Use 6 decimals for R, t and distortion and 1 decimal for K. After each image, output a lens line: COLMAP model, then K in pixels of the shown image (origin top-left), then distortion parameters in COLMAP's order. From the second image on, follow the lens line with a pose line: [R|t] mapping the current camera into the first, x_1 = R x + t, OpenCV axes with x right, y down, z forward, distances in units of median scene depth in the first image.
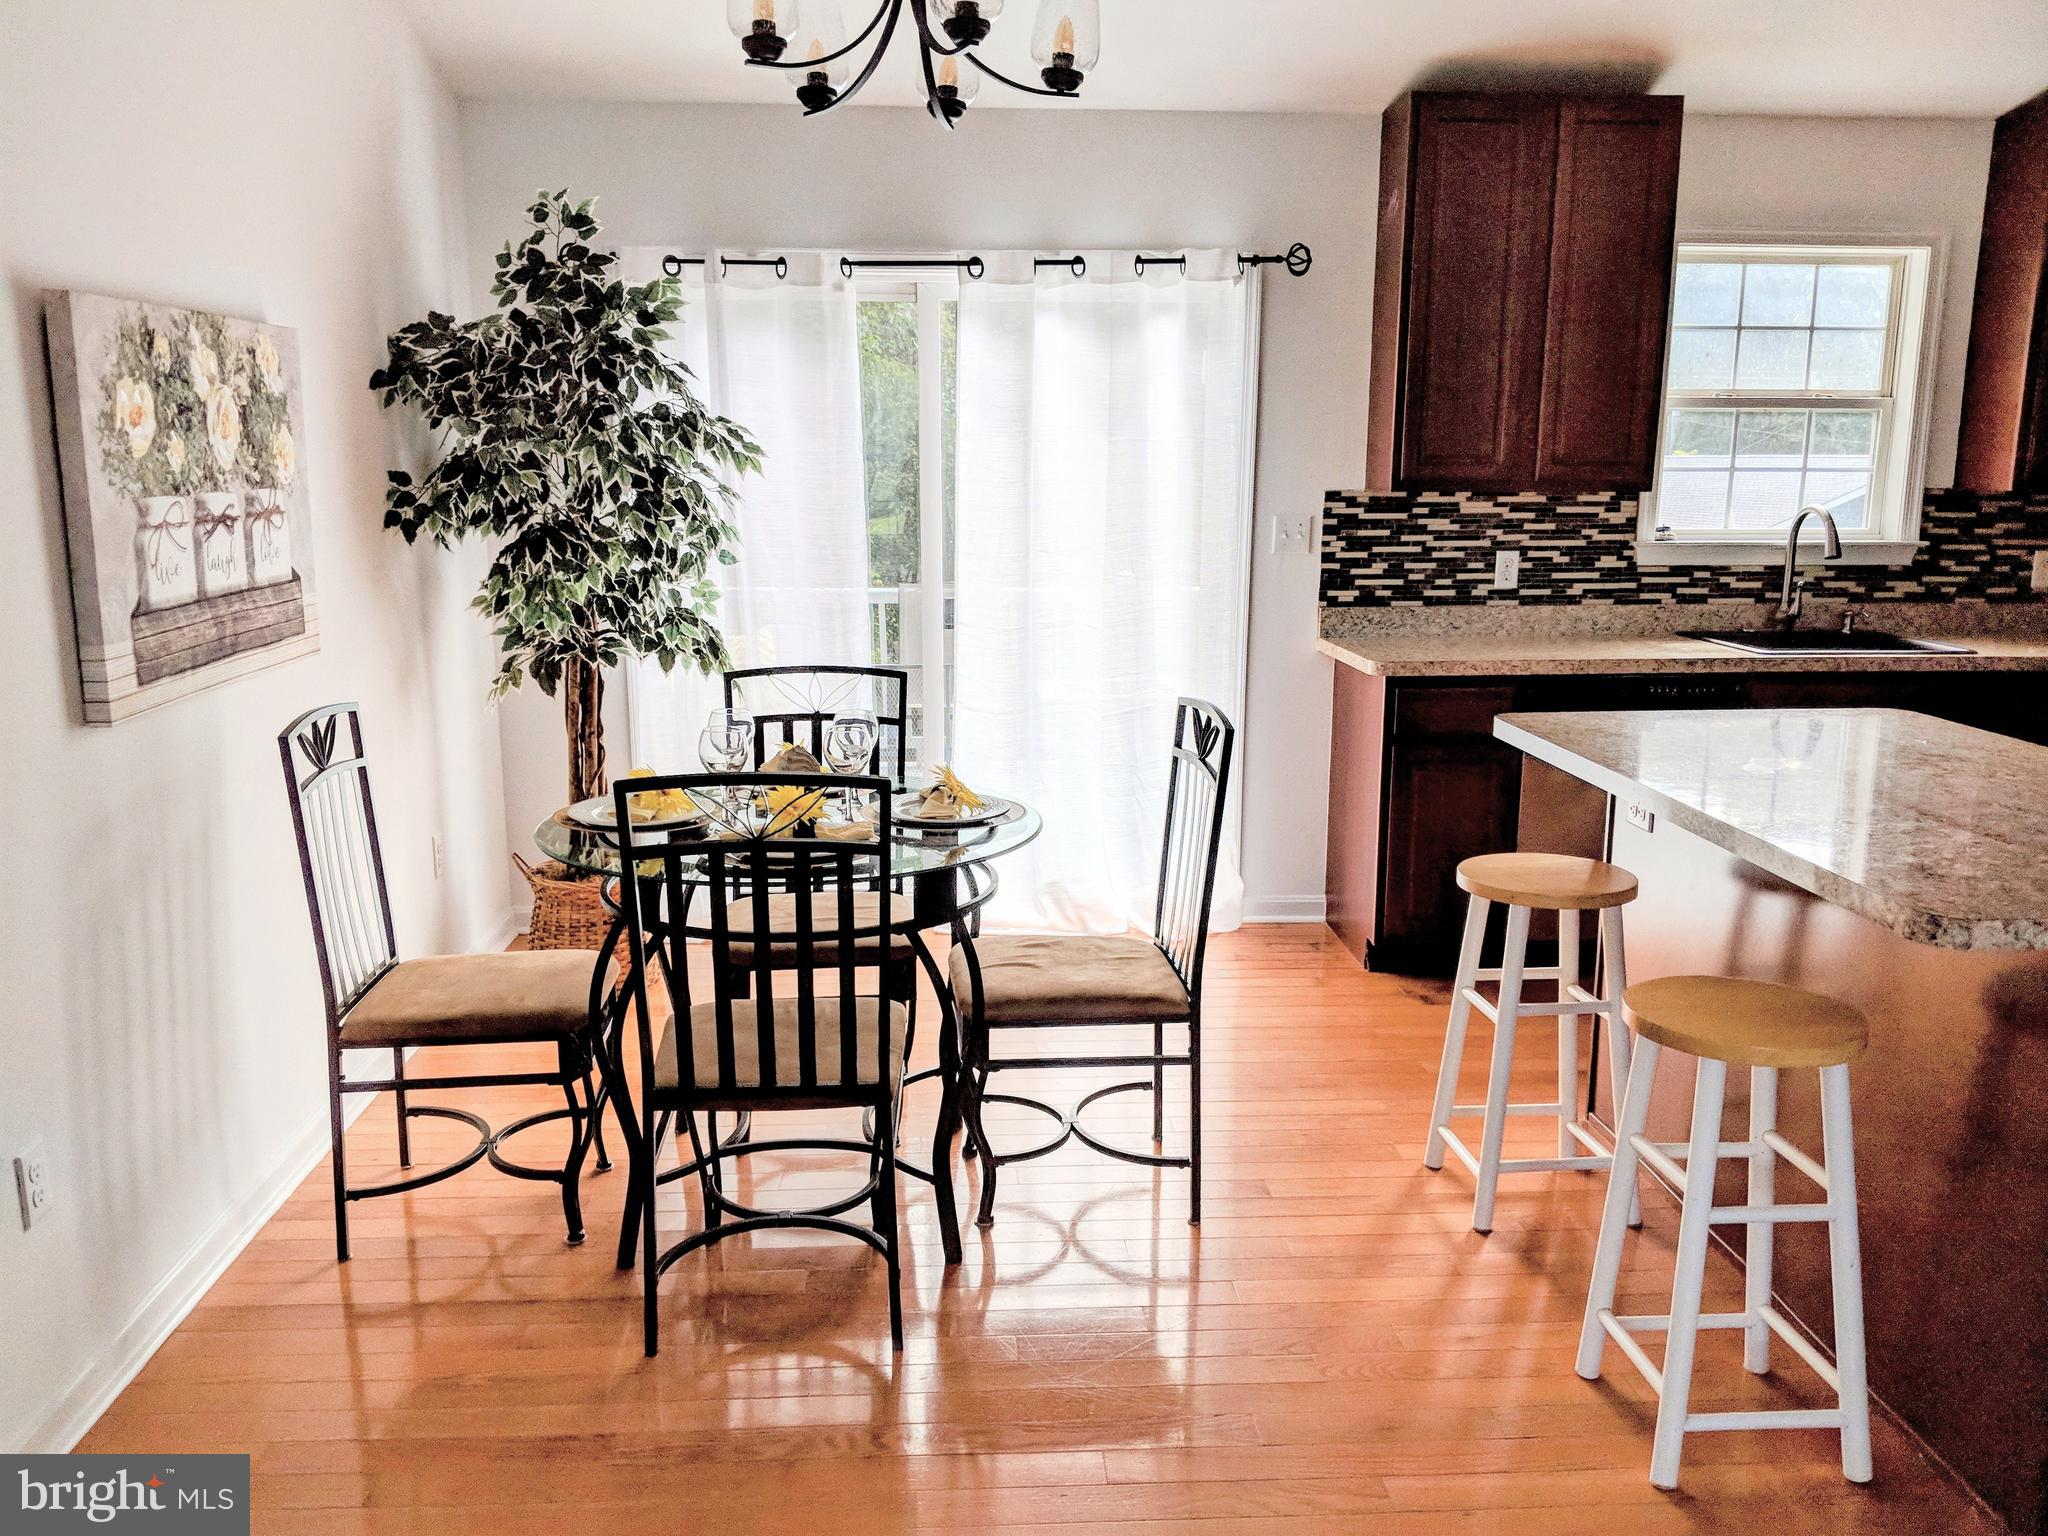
lens RADIAL K [[1616.3, 0, 1035.7], [0, 1616.3, 768.8], [0, 0, 1]] dist [0.024124, -0.069304]
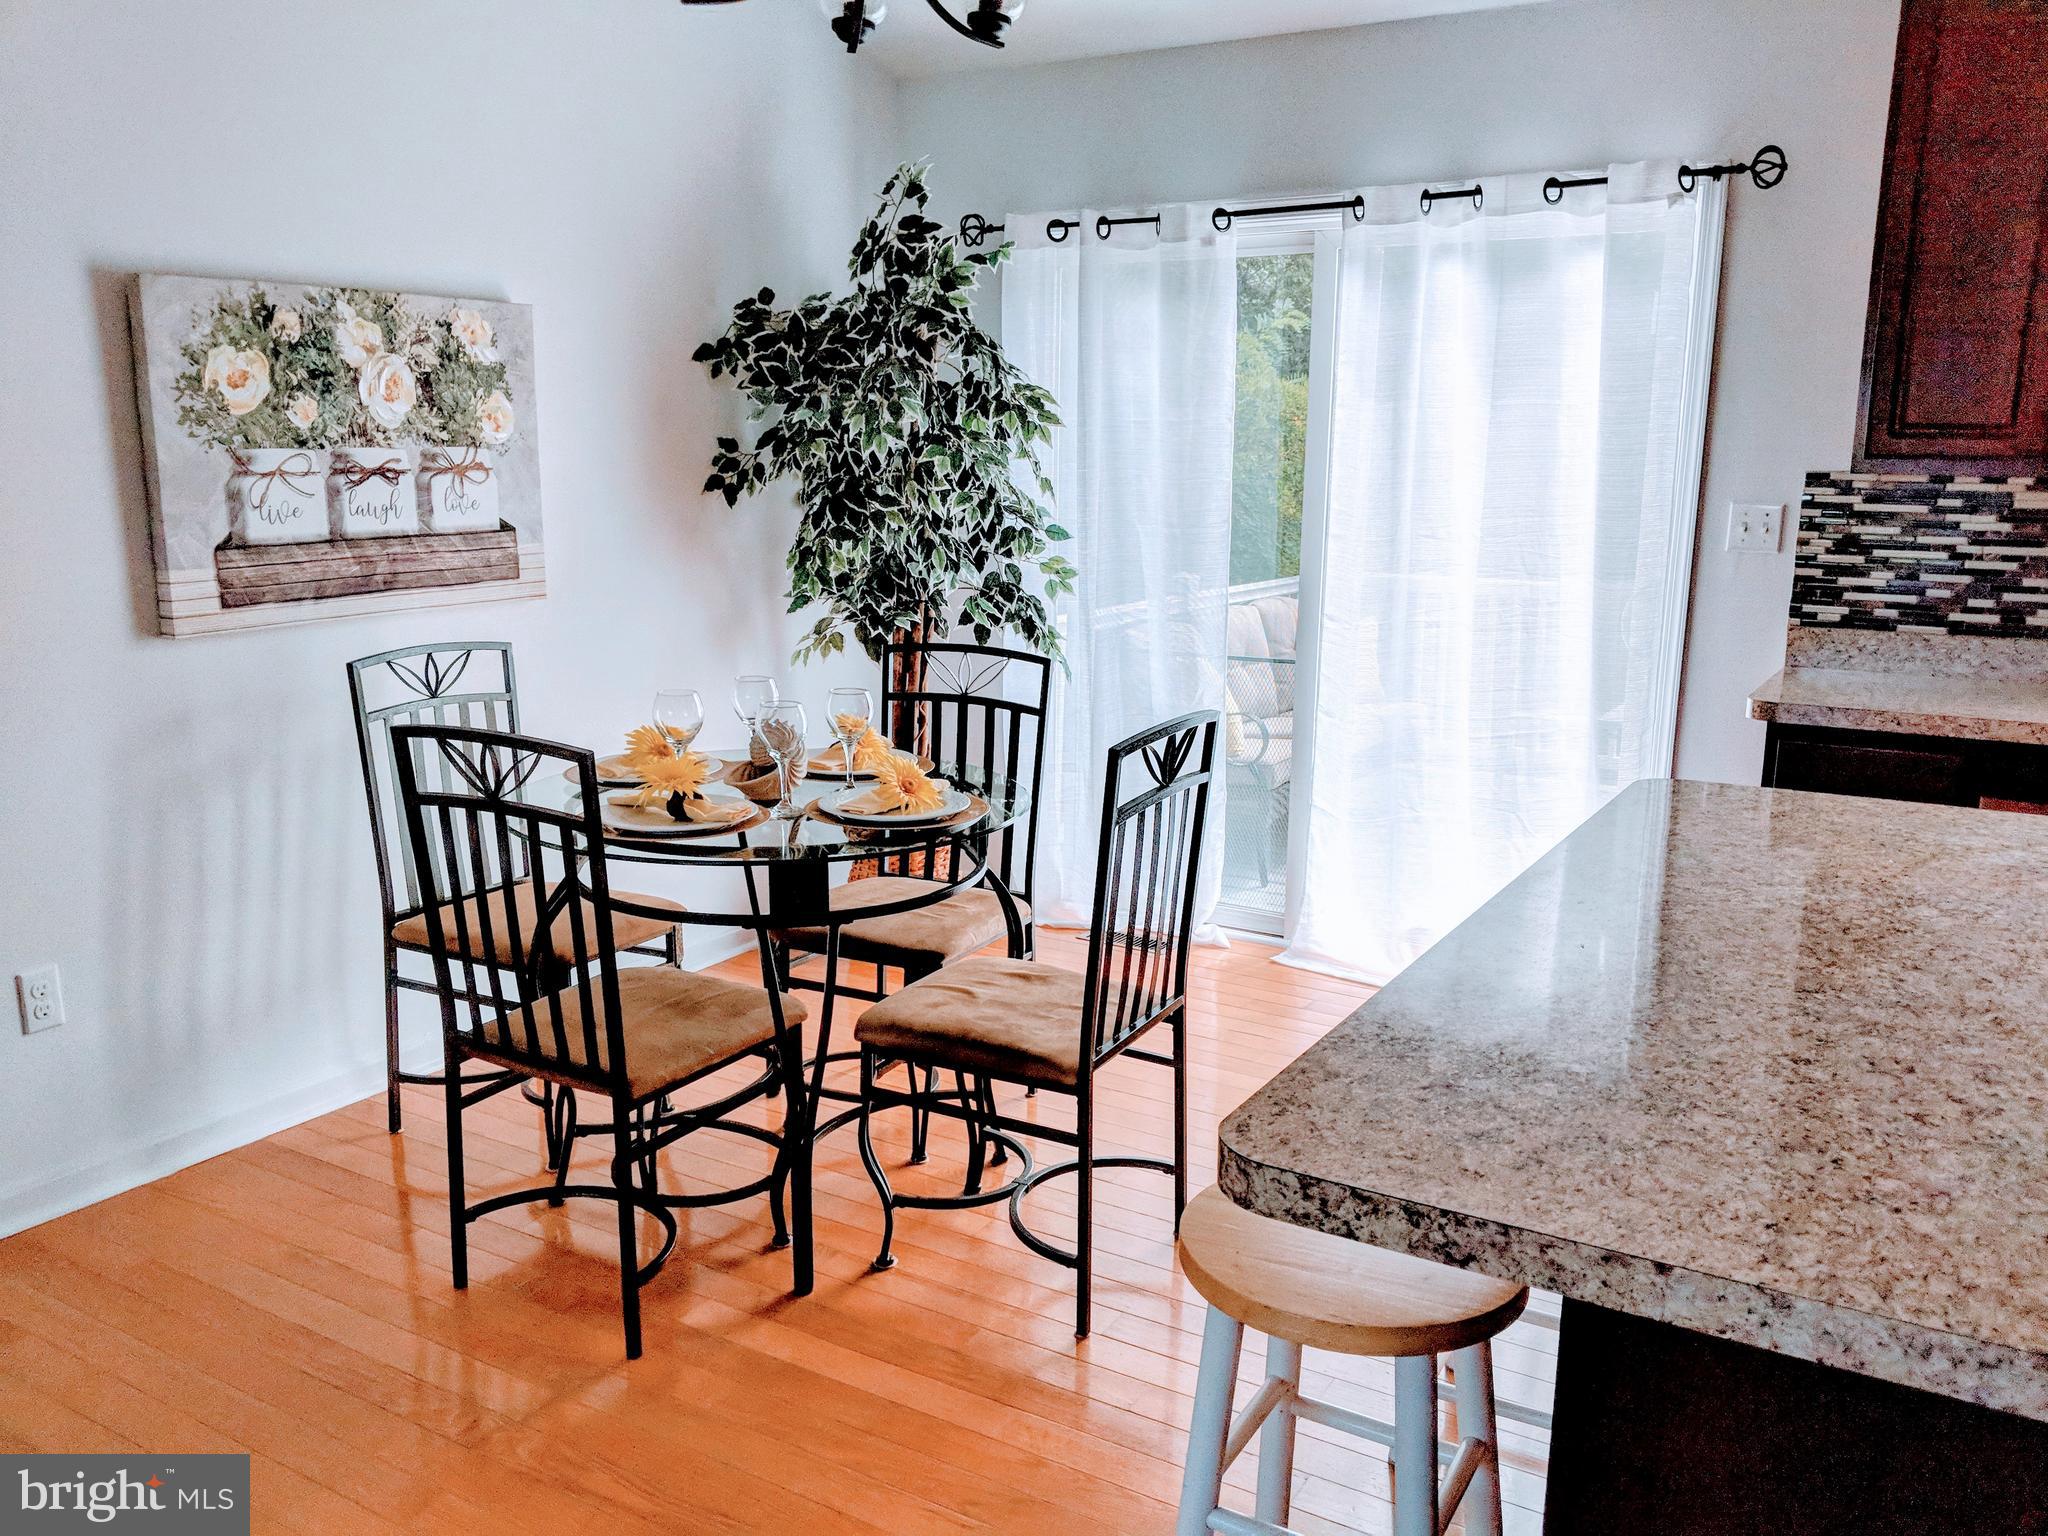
lens RADIAL K [[1616.3, 0, 1032.6], [0, 1616.3, 777.3], [0, 0, 1]] dist [0.024124, -0.069304]
pose [[0.827774, 0.115577, -0.549028, 0.370038], [-0.110831, 0.992954, 0.041928, -0.026869], [0.550005, 0.026142, 0.834752, 0.210441]]
